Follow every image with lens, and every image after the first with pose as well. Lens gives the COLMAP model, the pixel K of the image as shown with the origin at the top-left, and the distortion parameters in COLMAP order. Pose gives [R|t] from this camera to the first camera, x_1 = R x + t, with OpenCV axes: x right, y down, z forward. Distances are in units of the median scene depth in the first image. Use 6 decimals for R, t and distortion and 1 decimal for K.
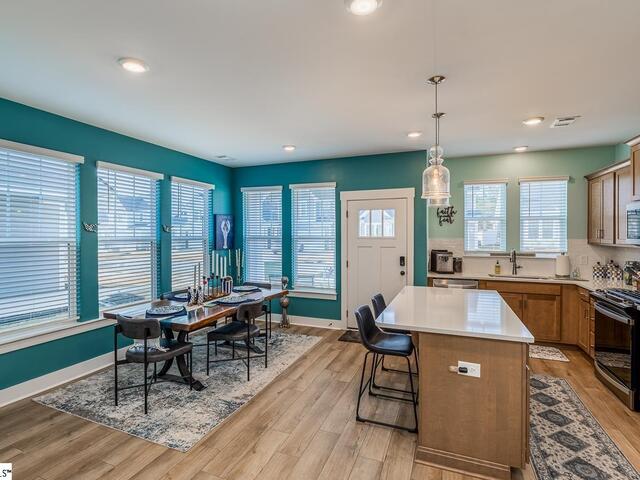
lens RADIAL K [[333.2, 0, 306.4], [0, 333.2, 241.3], [0, 0, 1]] dist [-0.002375, -0.000314]
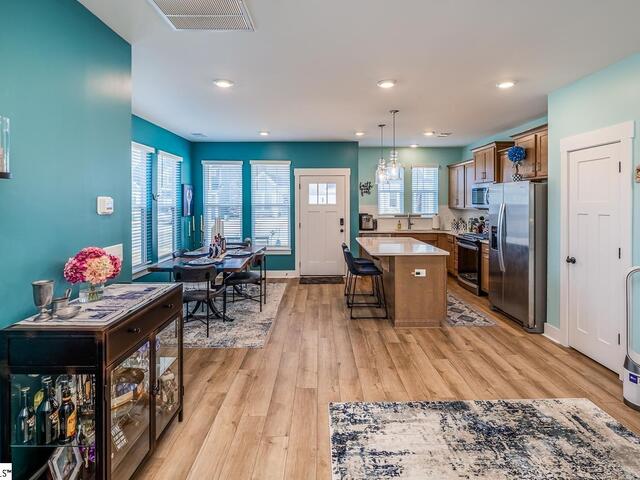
lens RADIAL K [[339.1, 0, 316.3], [0, 339.1, 213.4], [0, 0, 1]] dist [-0.001855, -0.000308]
pose [[0.921897, -0.013500, 0.387200, -0.342600], [0.009655, 0.999883, 0.011874, 0.006842], [-0.387315, -0.007208, 0.921919, -0.234874]]
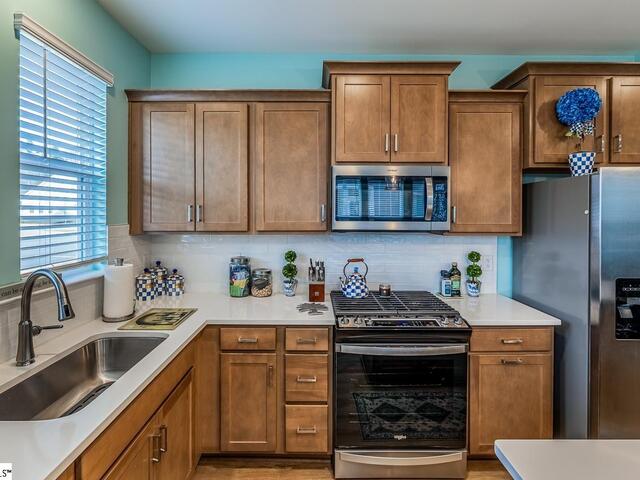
lens RADIAL K [[339.1, 0, 316.3], [0, 339.1, 213.4], [0, 0, 1]] dist [-0.001855, -0.000308]
pose [[-0.395679, 0.001154, 0.918388, 0.274482], [0.019063, 0.999794, 0.006957, -0.018527], [-0.918191, 0.020260, -0.395620, 0.879510]]
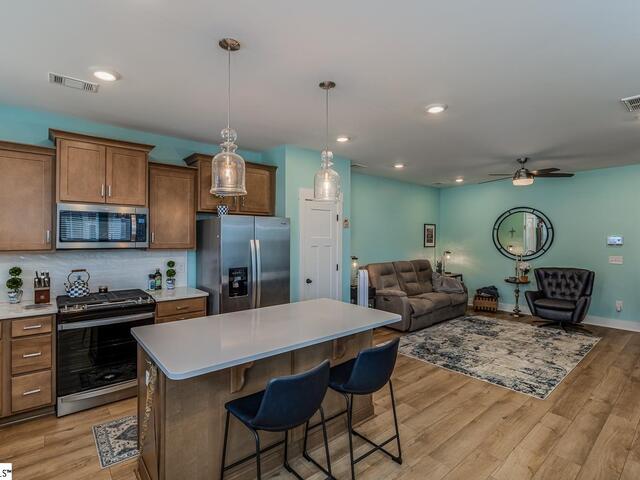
lens RADIAL K [[322.0, 0, 315.7], [0, 322.0, 236.5], [0, 0, 1]] dist [-0.004496, -0.000652]
pose [[-0.891061, -0.002525, 0.453877, -0.012206], [0.006380, 0.999816, 0.018089, -0.023400], [-0.453839, 0.019014, -0.890881, 0.991624]]
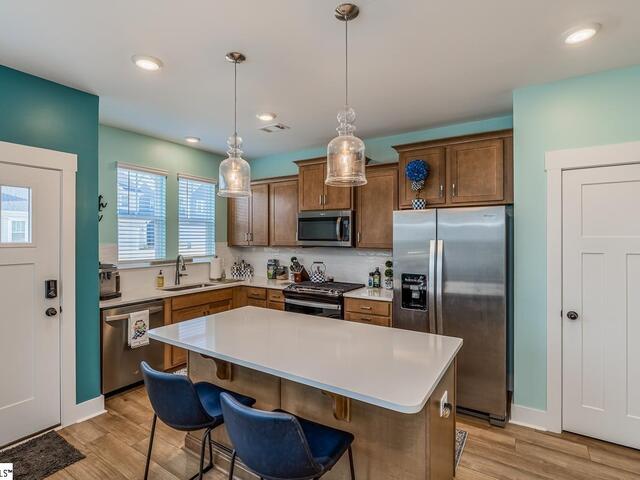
lens RADIAL K [[330.2, 0, 316.8], [0, 330.2, 238.4], [0, 0, 1]] dist [0.000936, 0.000190]
pose [[0.161058, -0.002958, 0.986941, -0.152962], [0.023208, 0.999730, -0.000791, -0.010033], [-0.986672, 0.023032, 0.161083, 0.504162]]
